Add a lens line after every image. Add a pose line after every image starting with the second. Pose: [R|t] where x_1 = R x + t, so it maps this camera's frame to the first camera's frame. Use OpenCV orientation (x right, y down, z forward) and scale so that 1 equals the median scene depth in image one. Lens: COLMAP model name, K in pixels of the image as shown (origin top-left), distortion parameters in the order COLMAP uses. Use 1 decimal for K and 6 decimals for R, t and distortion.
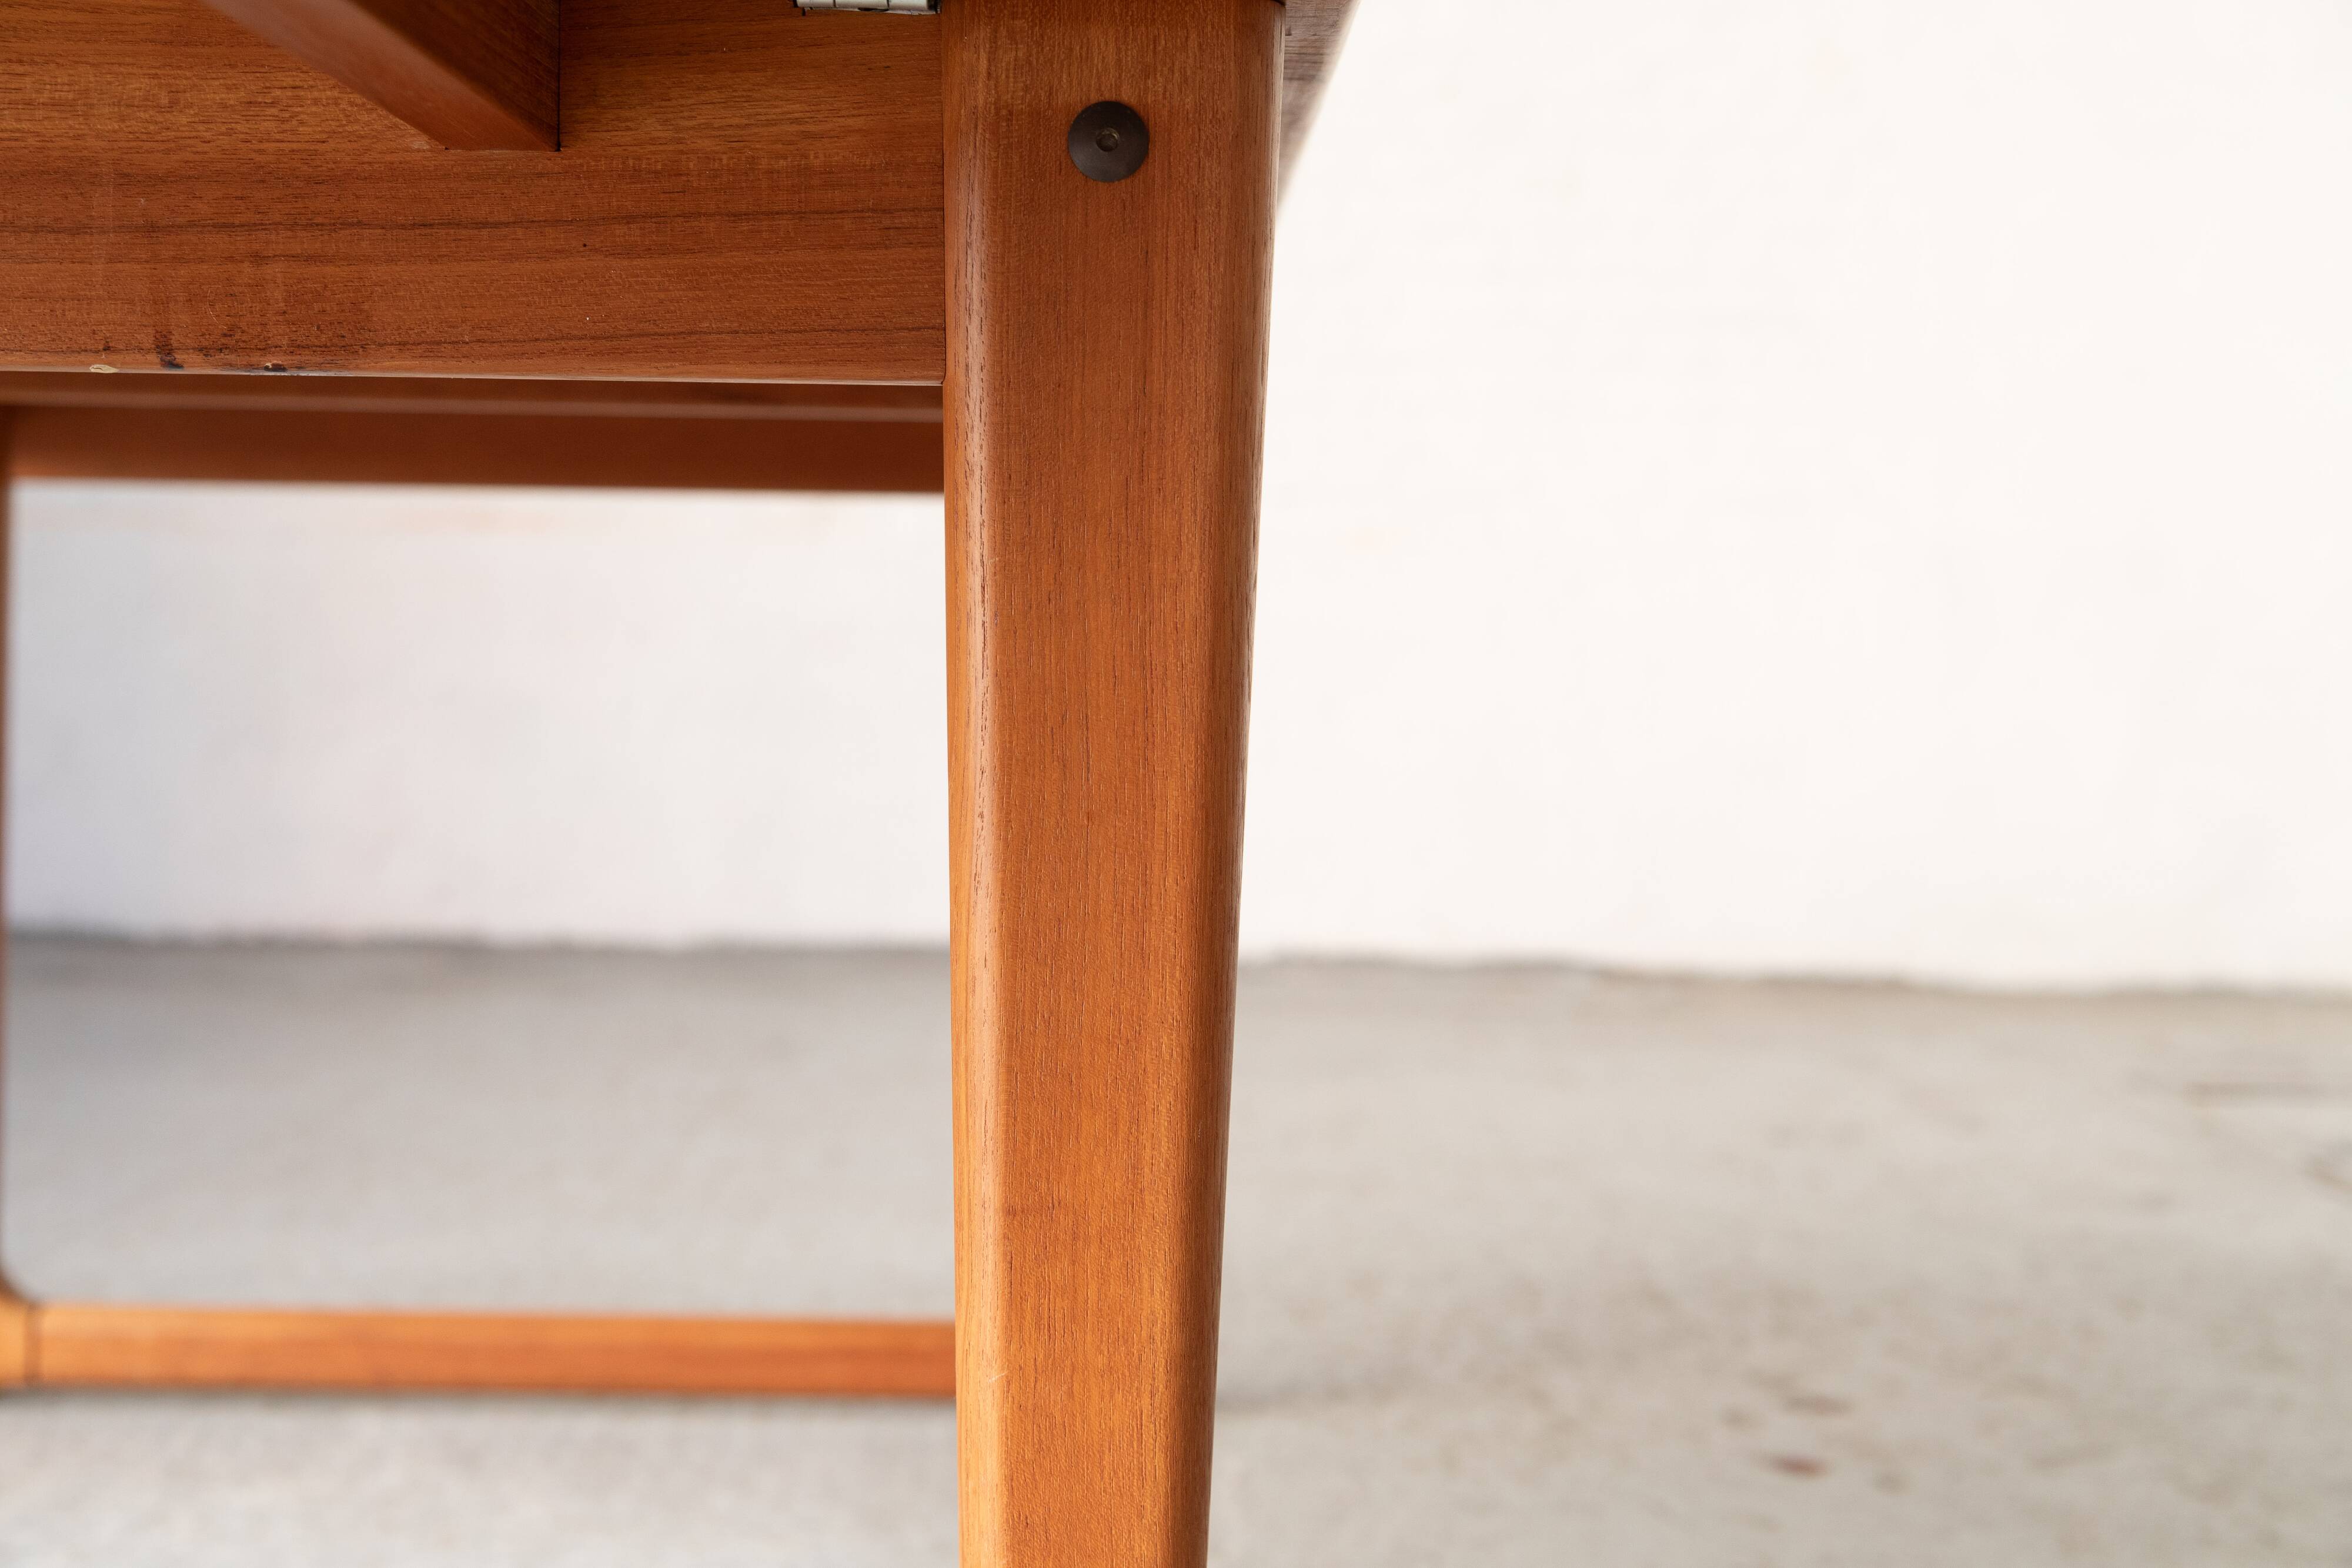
lens RADIAL K [[3208.7, 0, 1103.2], [0, 3208.7, 782.6], [0, 0, 1]] dist [-0.006394, -0.023963]
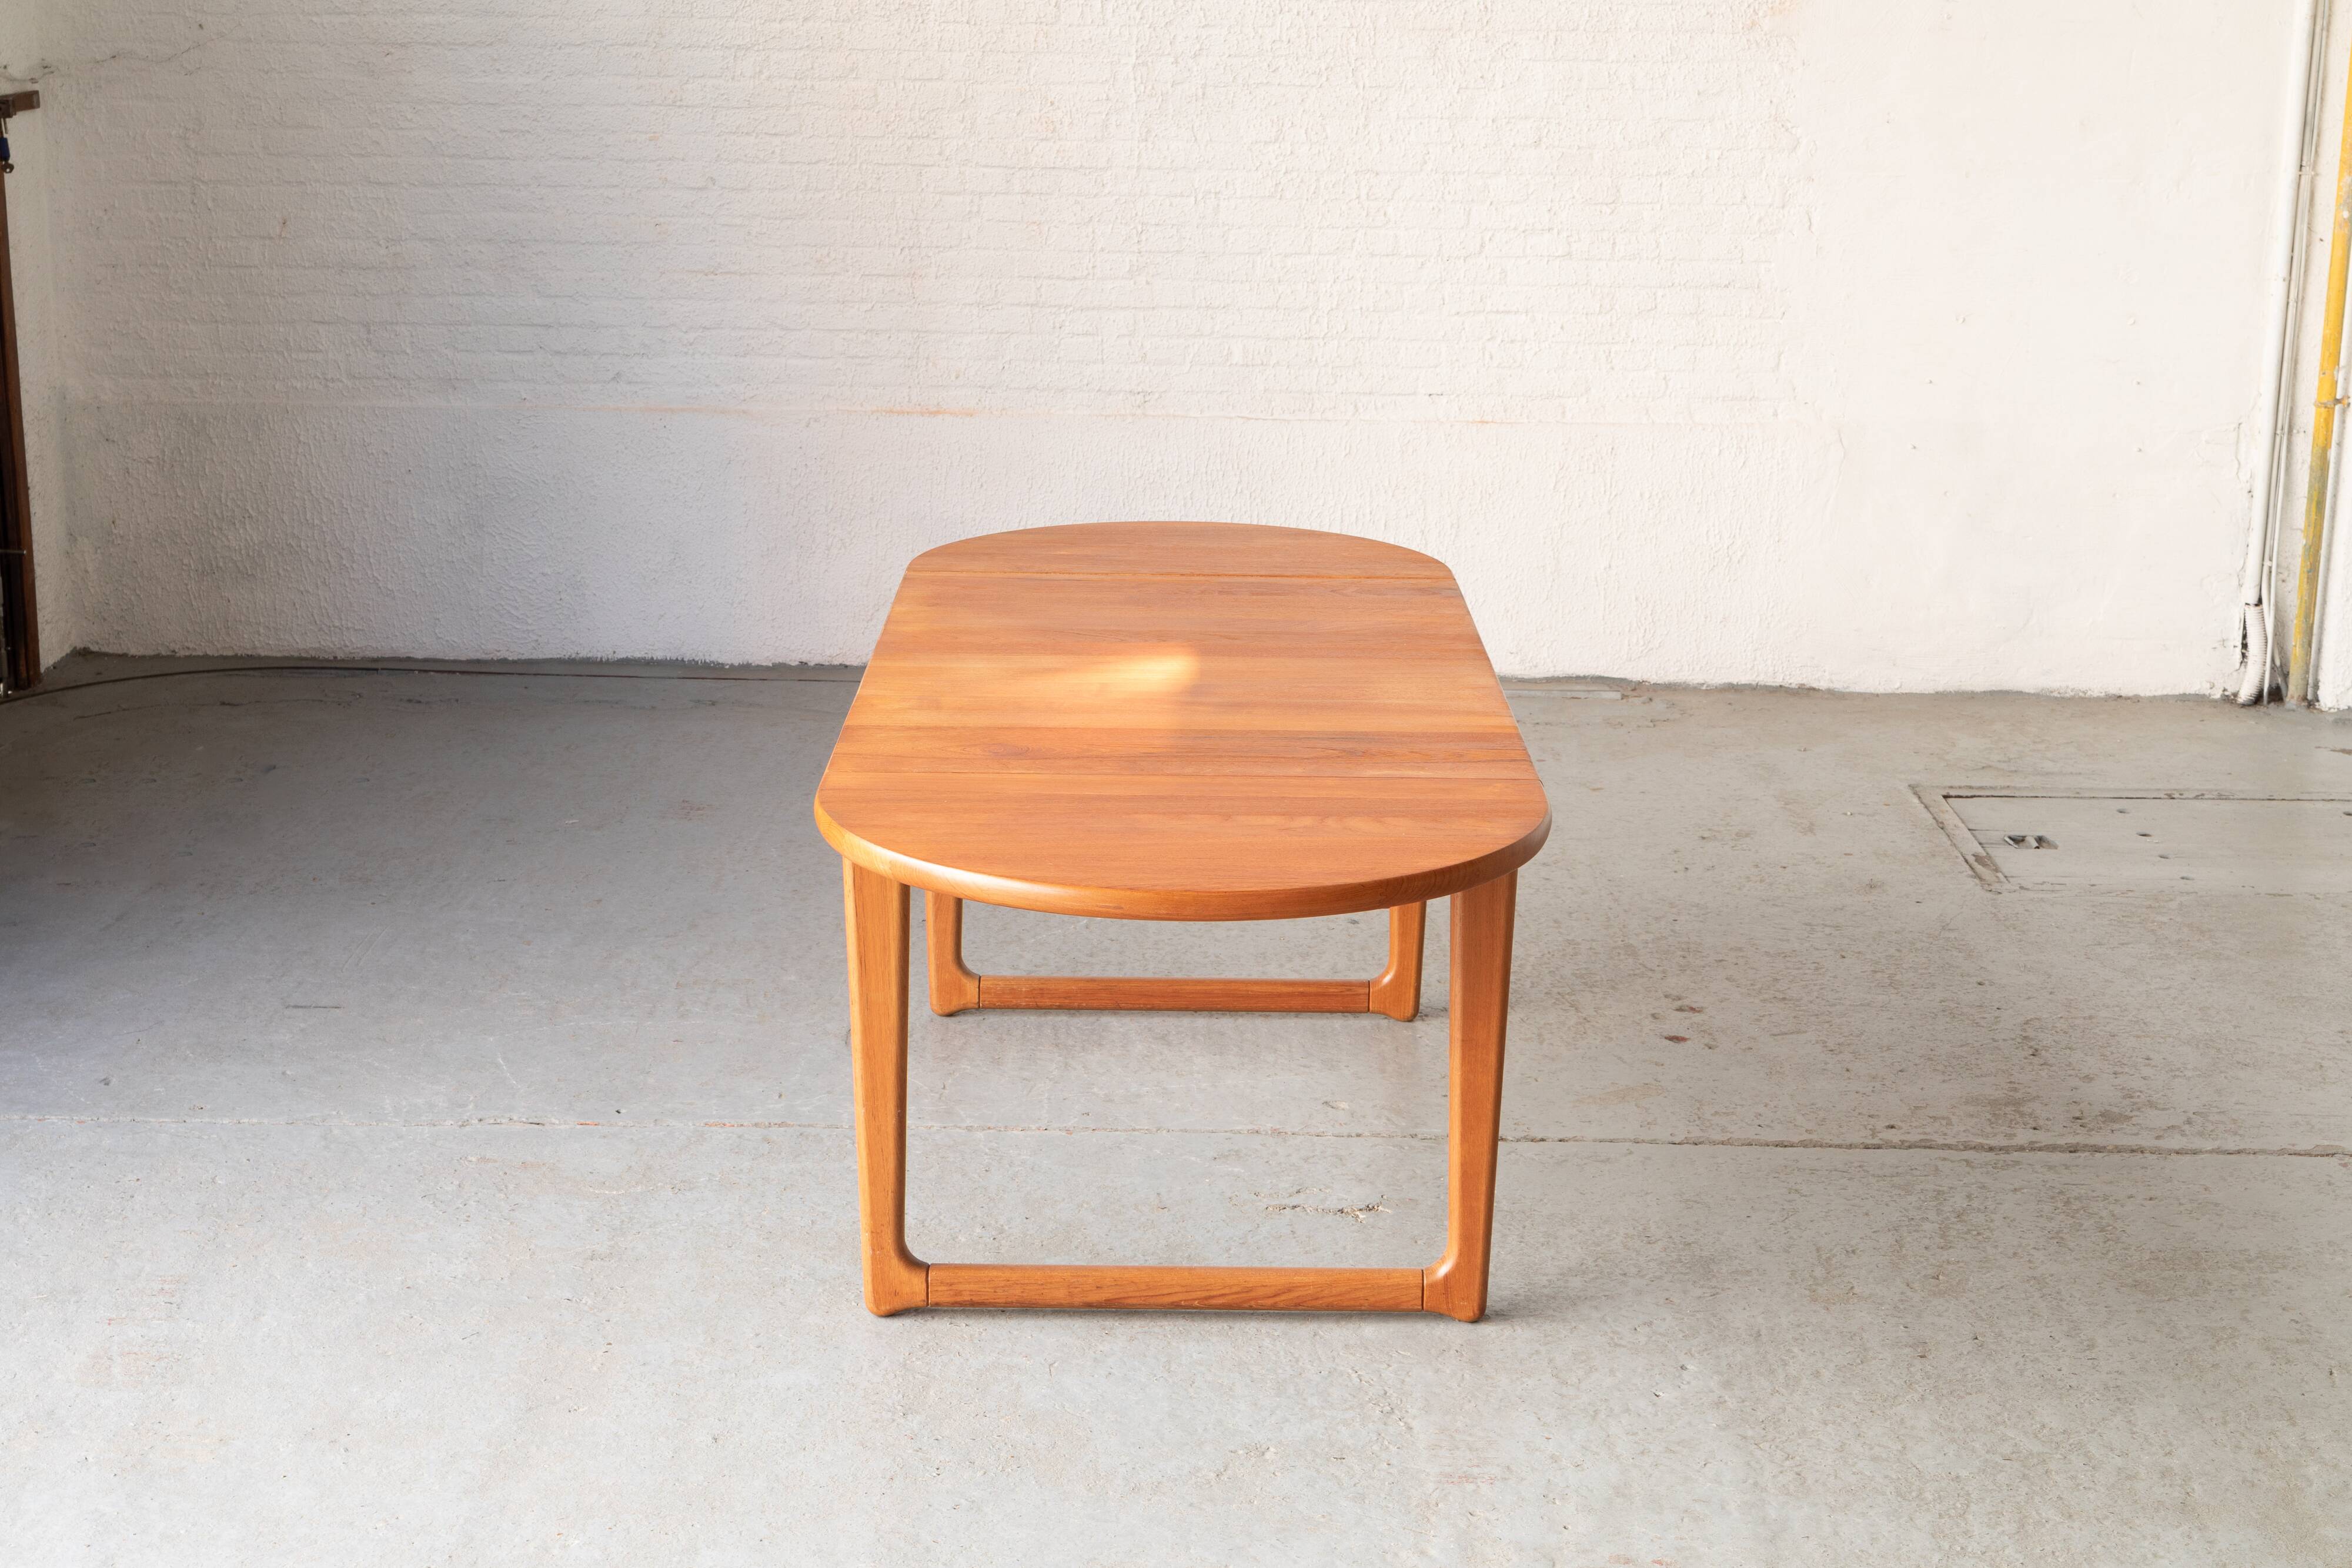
lens RADIAL K [[3310.0, 0, 1166.8], [0, 3310.0, 794.0], [0, 0, 1]] dist [-0.008677, -0.000399]
pose [[0.999991, -0.001059, 0.004047, -0.194260], [0.000288, 0.982553, 0.185982, -0.456347], [-0.004173, -0.185979, 0.982545, -1.510809]]
